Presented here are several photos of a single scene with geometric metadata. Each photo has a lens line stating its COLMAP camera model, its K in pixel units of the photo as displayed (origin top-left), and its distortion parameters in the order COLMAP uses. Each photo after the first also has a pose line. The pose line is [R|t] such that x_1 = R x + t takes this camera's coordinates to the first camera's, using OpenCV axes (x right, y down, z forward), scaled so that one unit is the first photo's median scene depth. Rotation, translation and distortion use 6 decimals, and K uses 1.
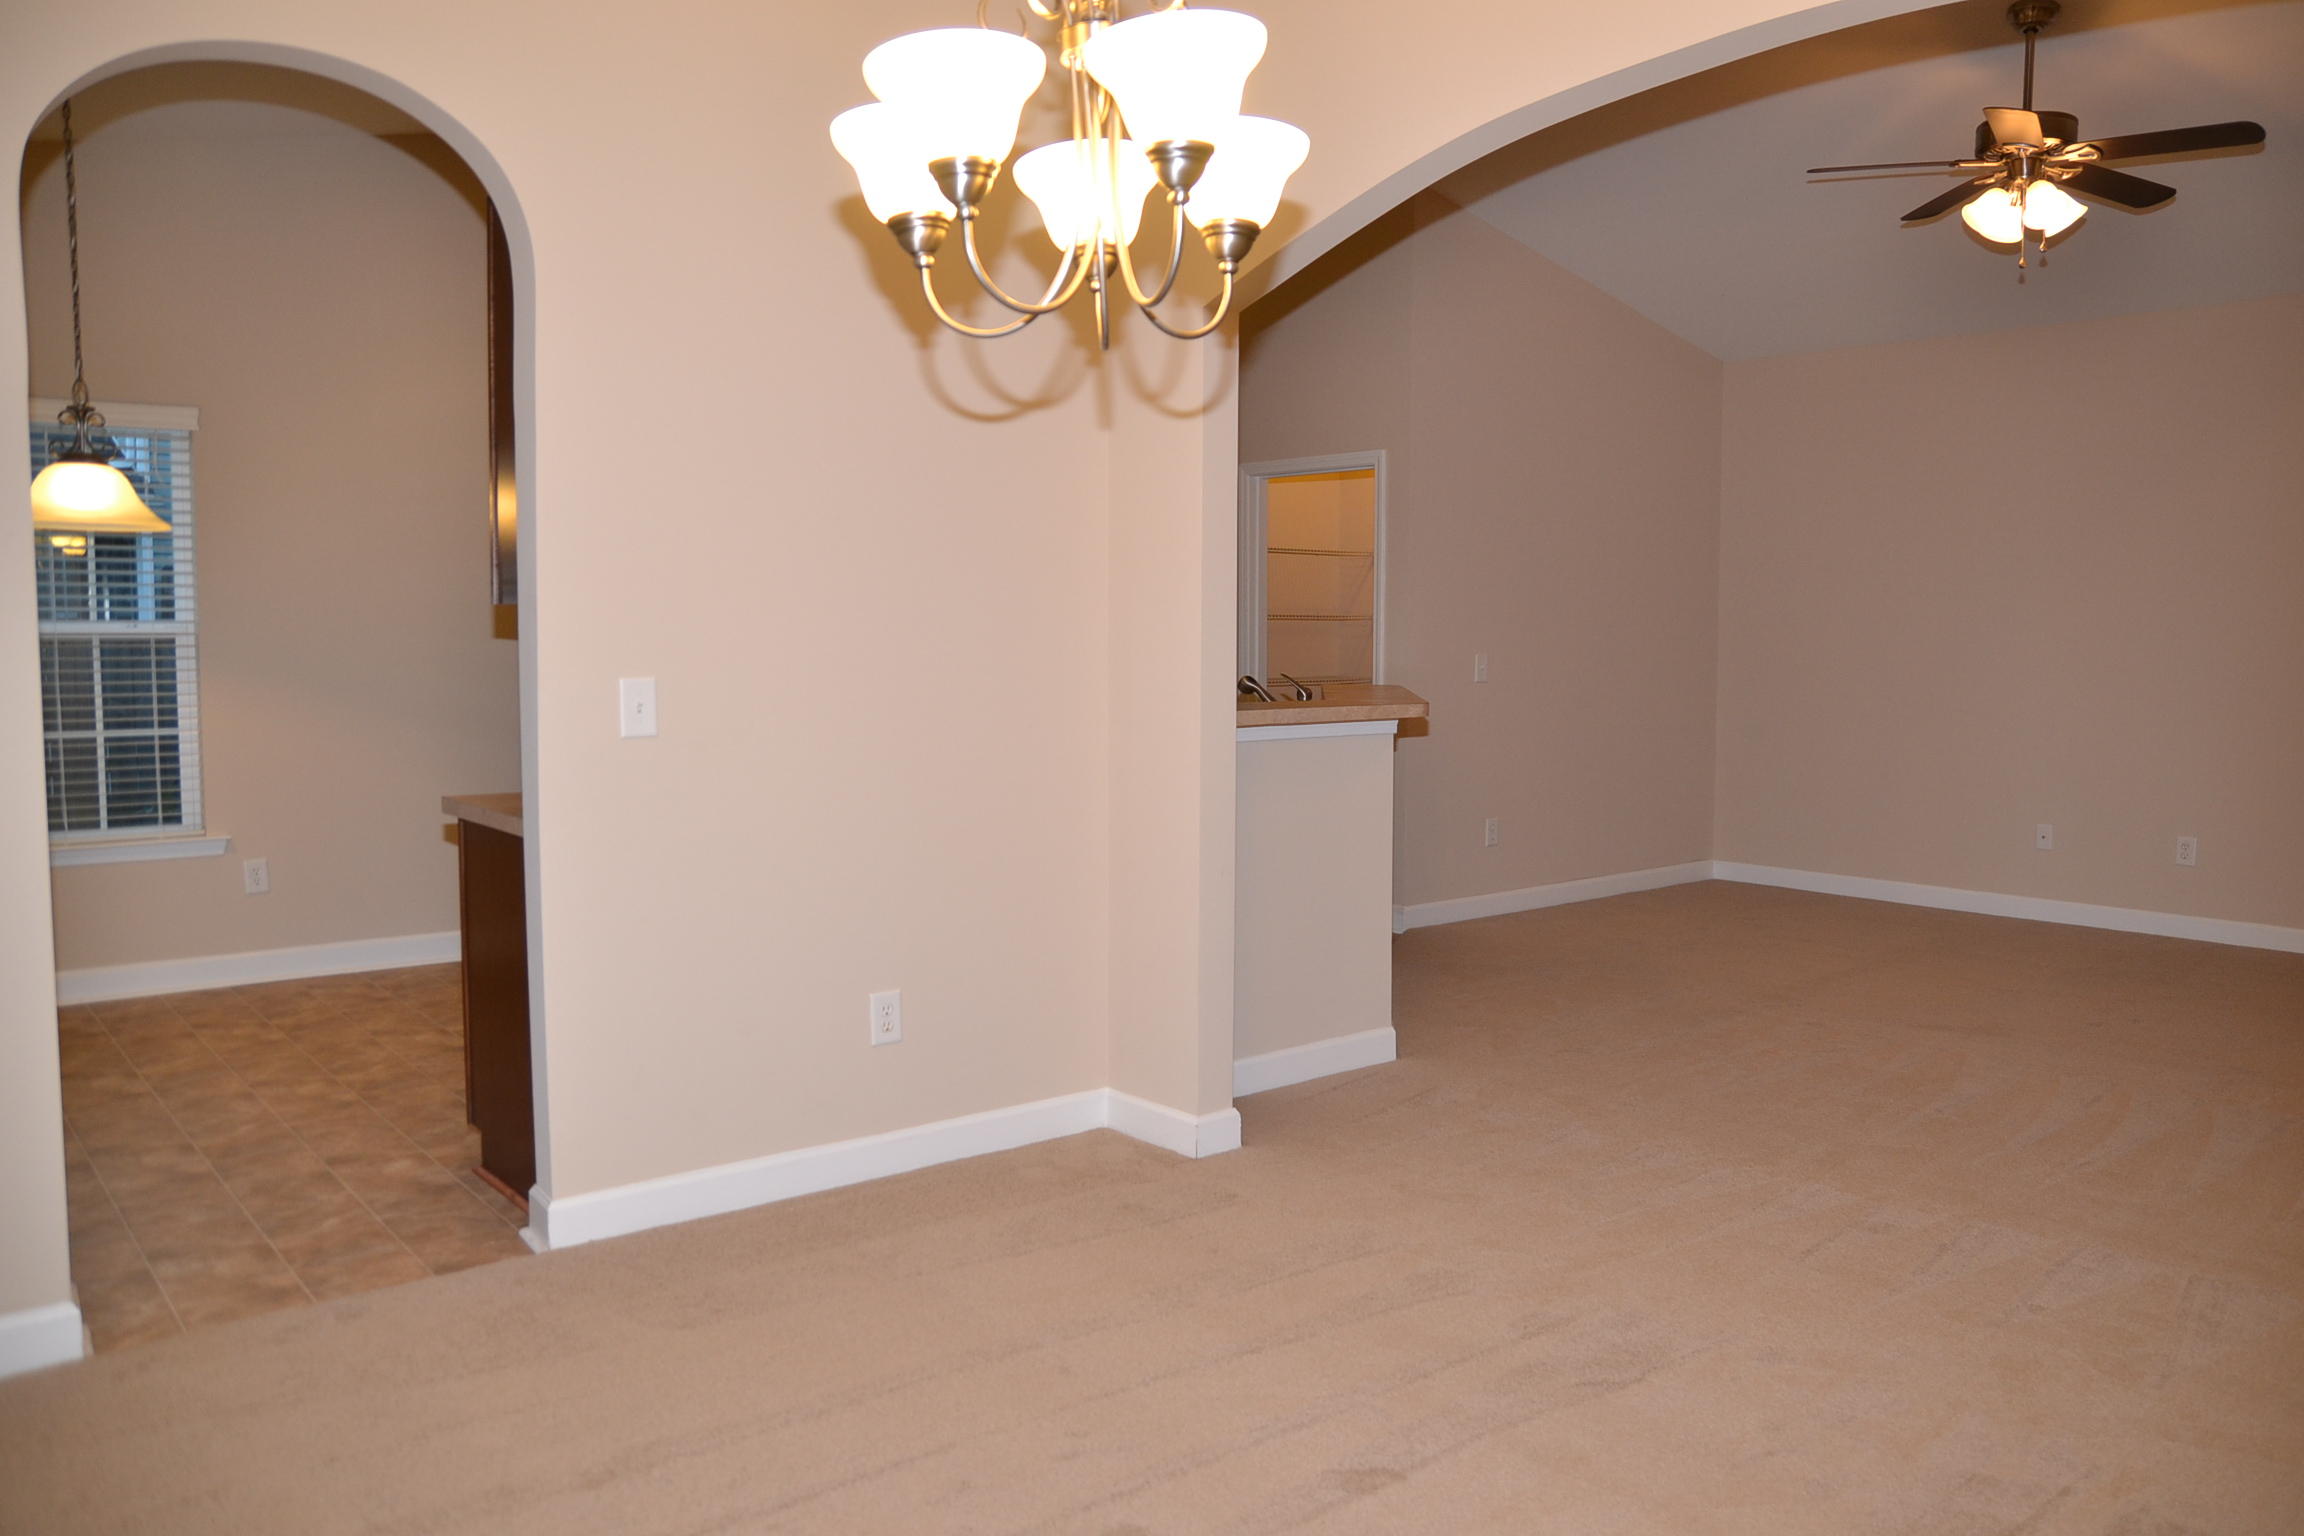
lens RADIAL K [[1701.2, 0, 1179.9], [0, 1701.2, 752.9], [0, 0, 1]] dist [-0.131488, 0.117512]
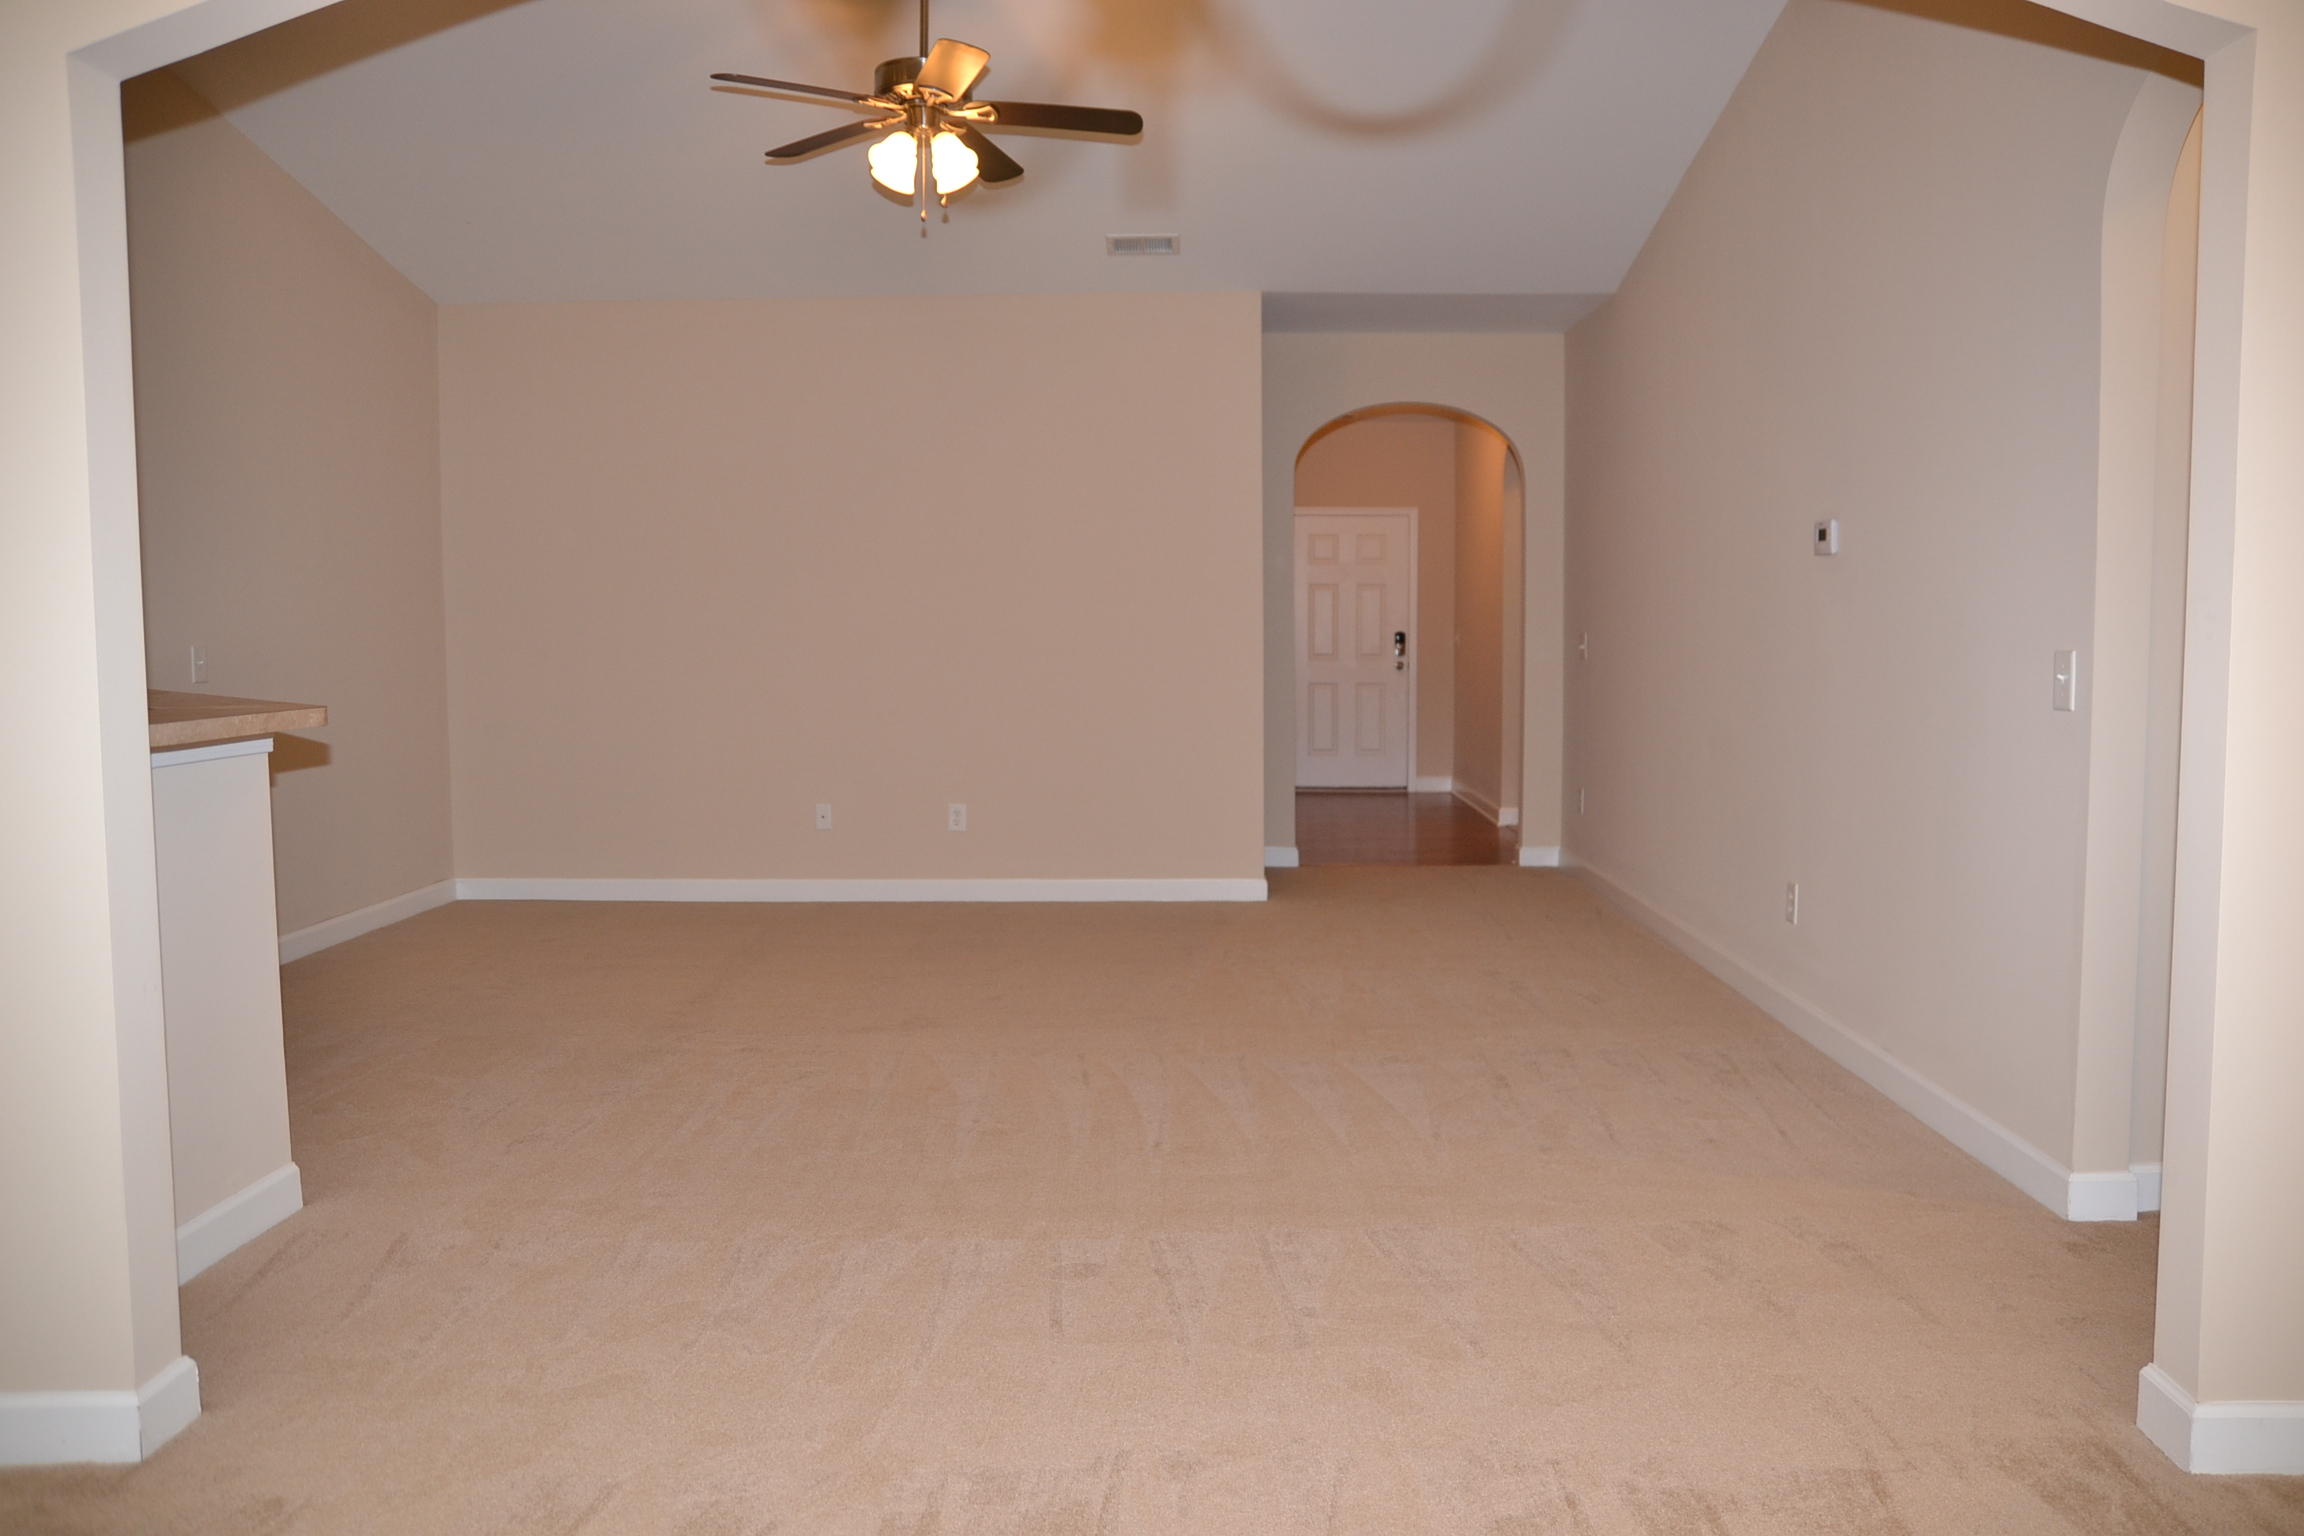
lens RADIAL K [[1701.2, 0, 1179.9], [0, 1701.2, 752.9], [0, 0, 1]] dist [-0.131488, 0.117512]
pose [[0.656963, -0.064501, 0.751159, -0.140206], [0.061680, 0.997592, 0.031717, -0.009134], [-0.751396, 0.025495, 0.659359, 0.260633]]
